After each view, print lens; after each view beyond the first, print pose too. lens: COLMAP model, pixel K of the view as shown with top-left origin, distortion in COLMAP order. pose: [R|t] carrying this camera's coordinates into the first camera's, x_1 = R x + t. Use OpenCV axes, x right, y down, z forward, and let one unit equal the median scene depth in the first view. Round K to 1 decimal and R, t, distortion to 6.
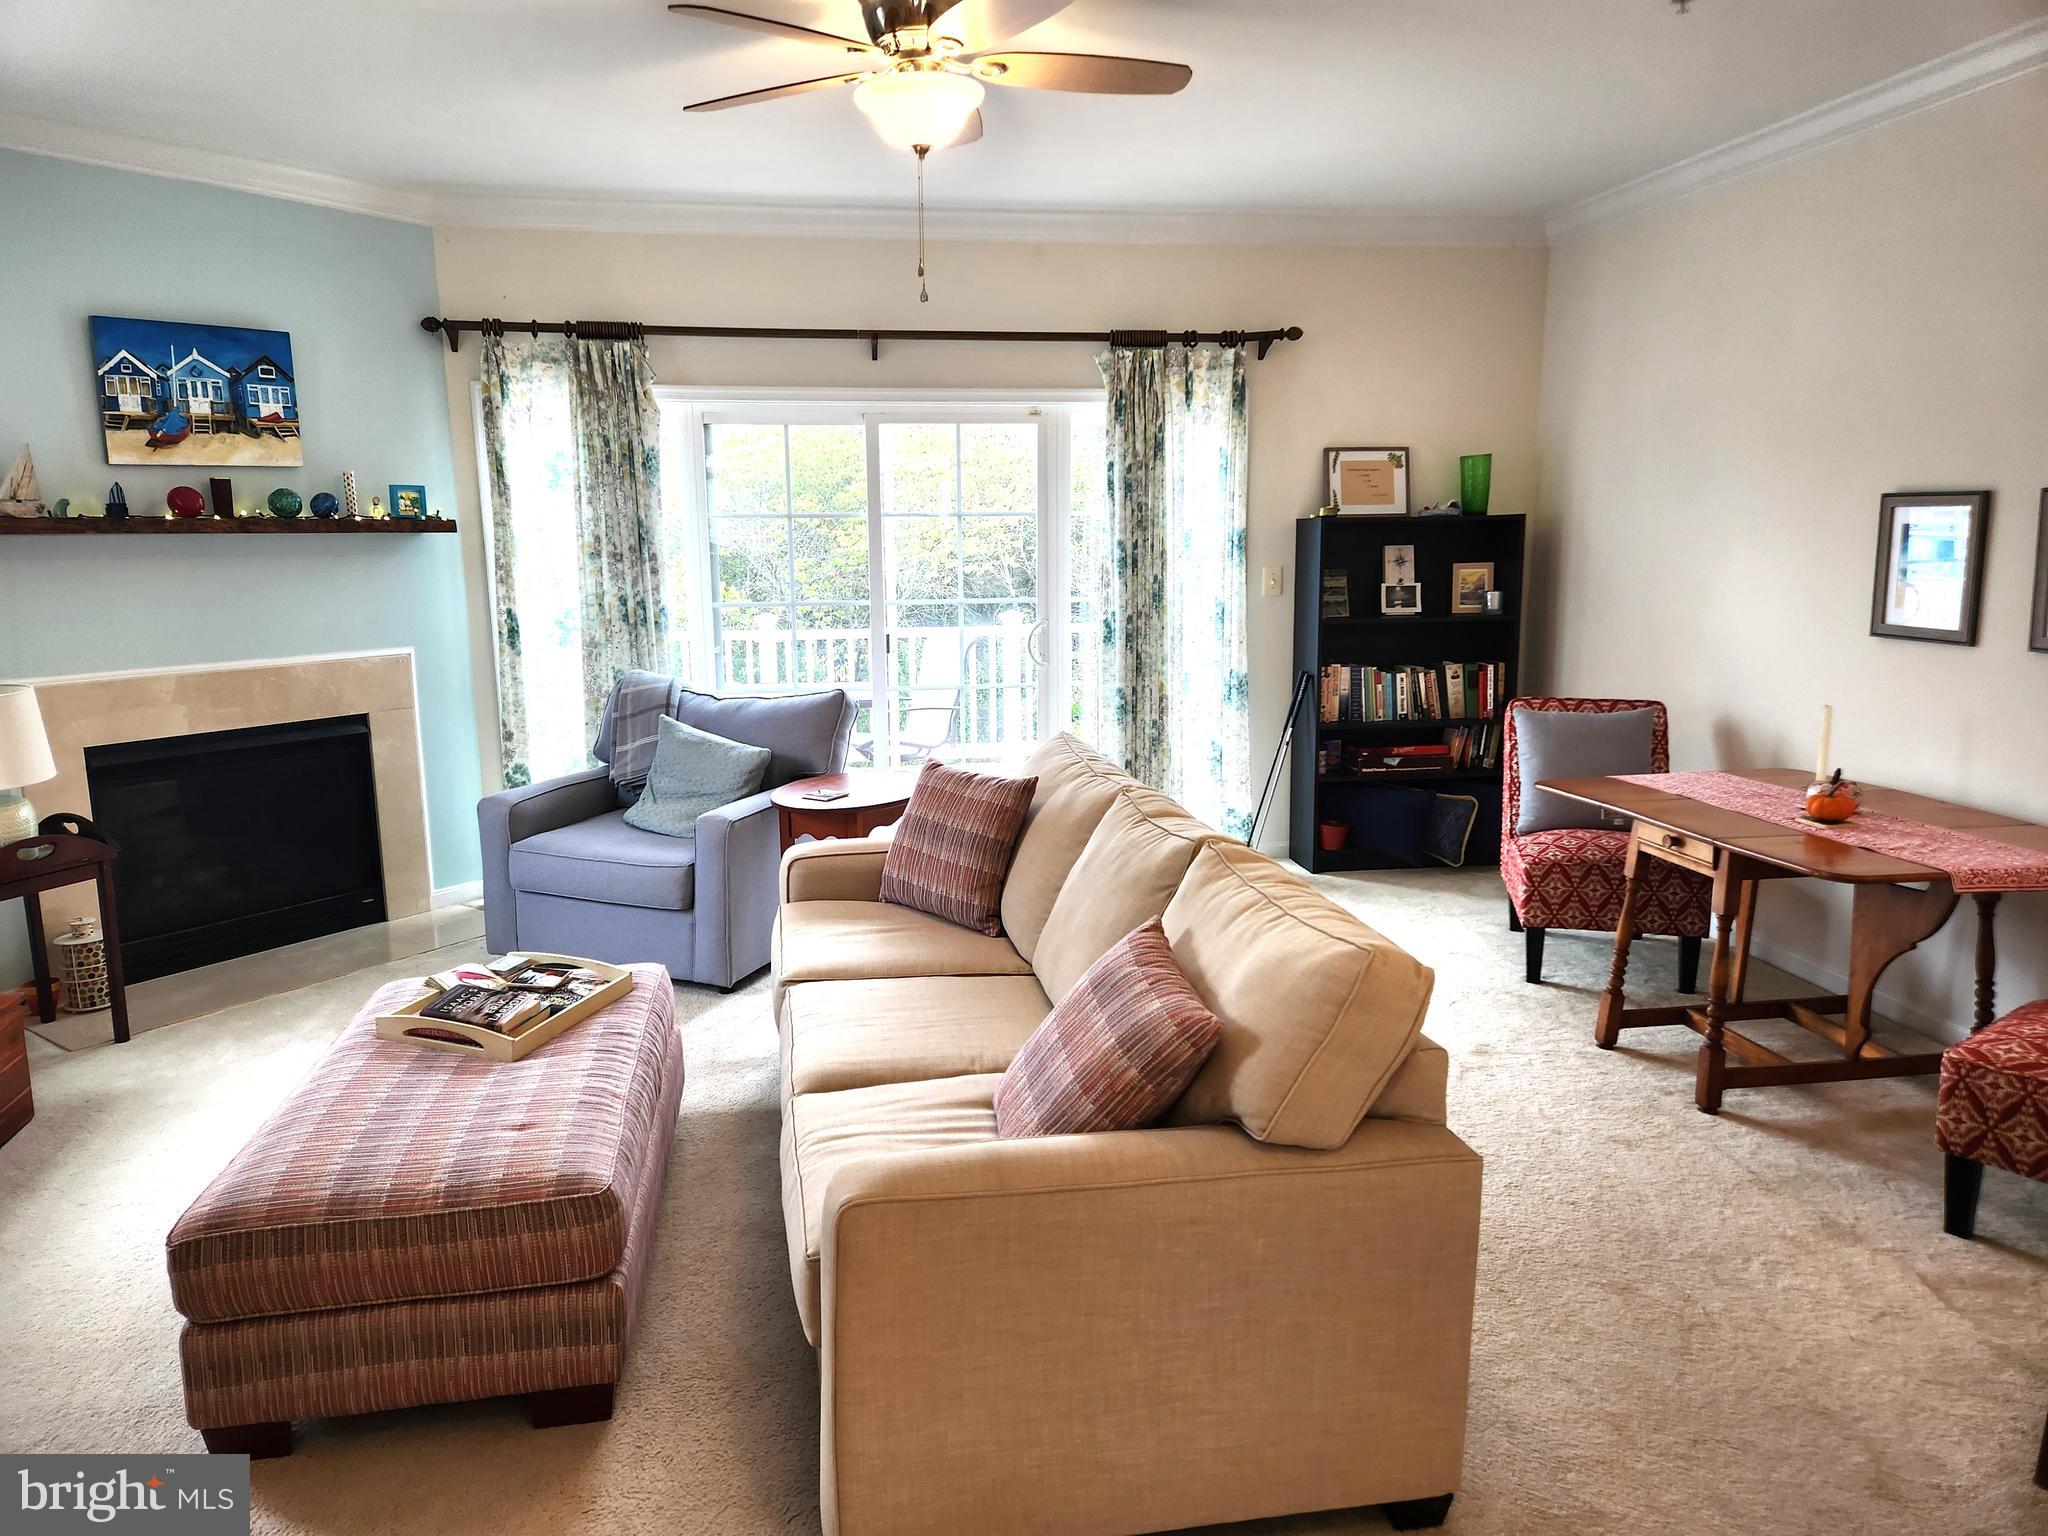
lens RADIAL K [[1356.1, 0, 1016.7], [0, 1356.1, 758.9], [0, 0, 1]] dist [0.092368, -0.081472]
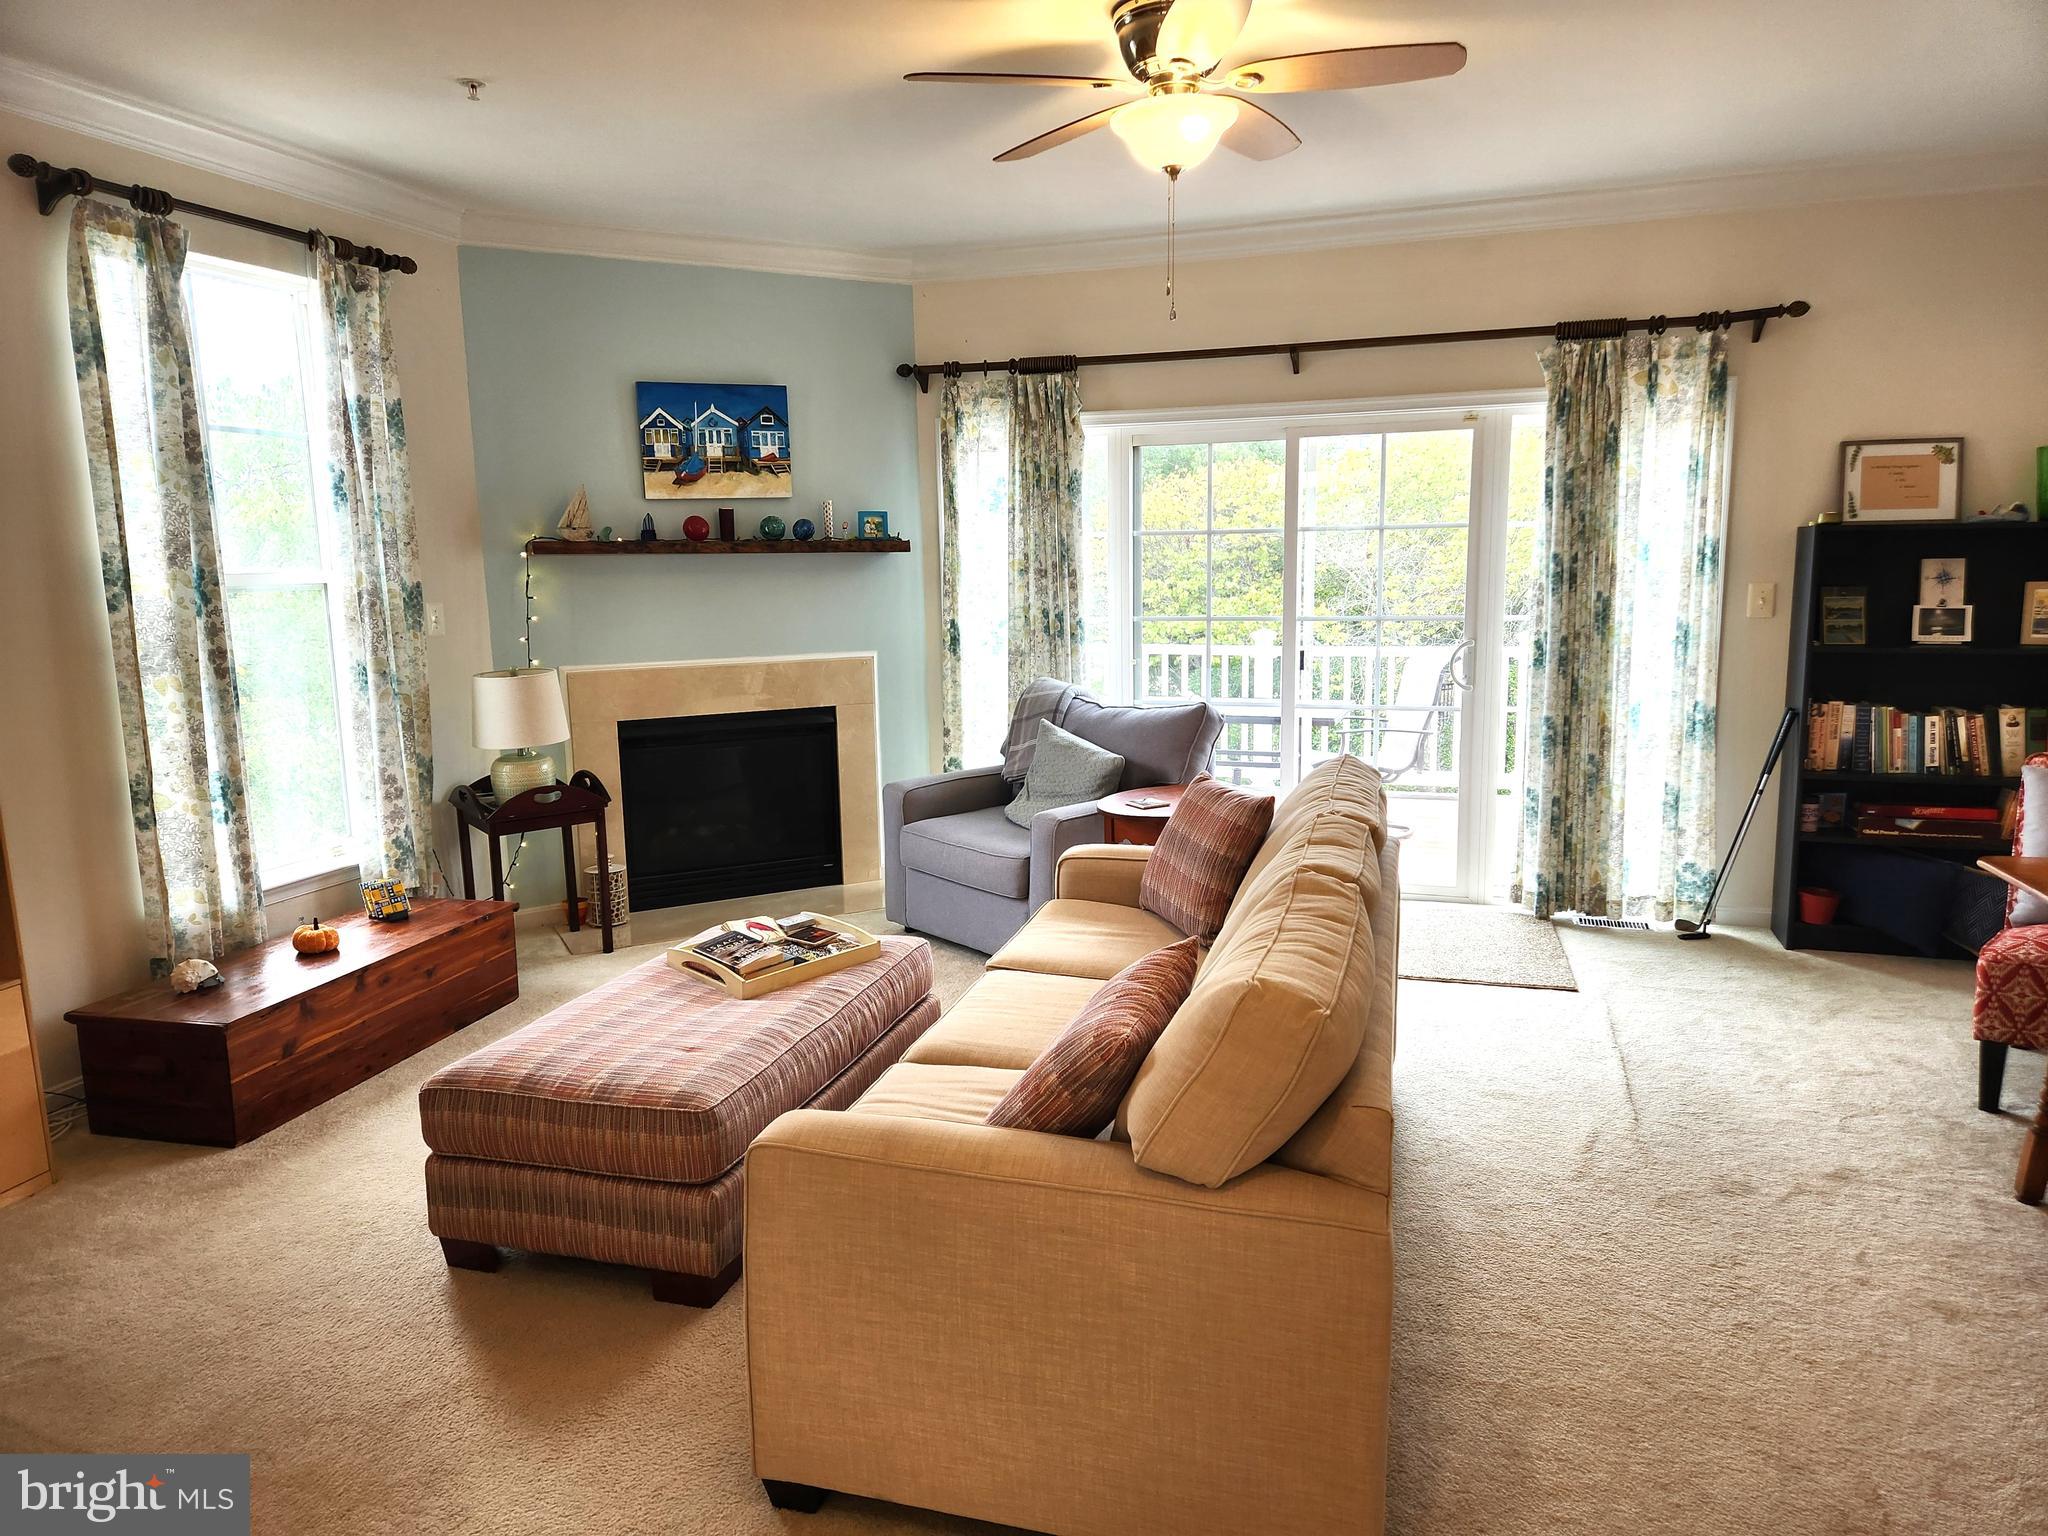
lens RADIAL K [[1360.6, 0, 1024.0], [0, 1360.6, 768.0], [0, 0, 1]] dist [0.094201, -0.091040]
pose [[0.895829, 0.066798, -0.439350, 0.186027], [-0.069654, 0.997525, 0.009639, -0.002838], [0.438906, 0.021968, 0.898264, 0.026764]]
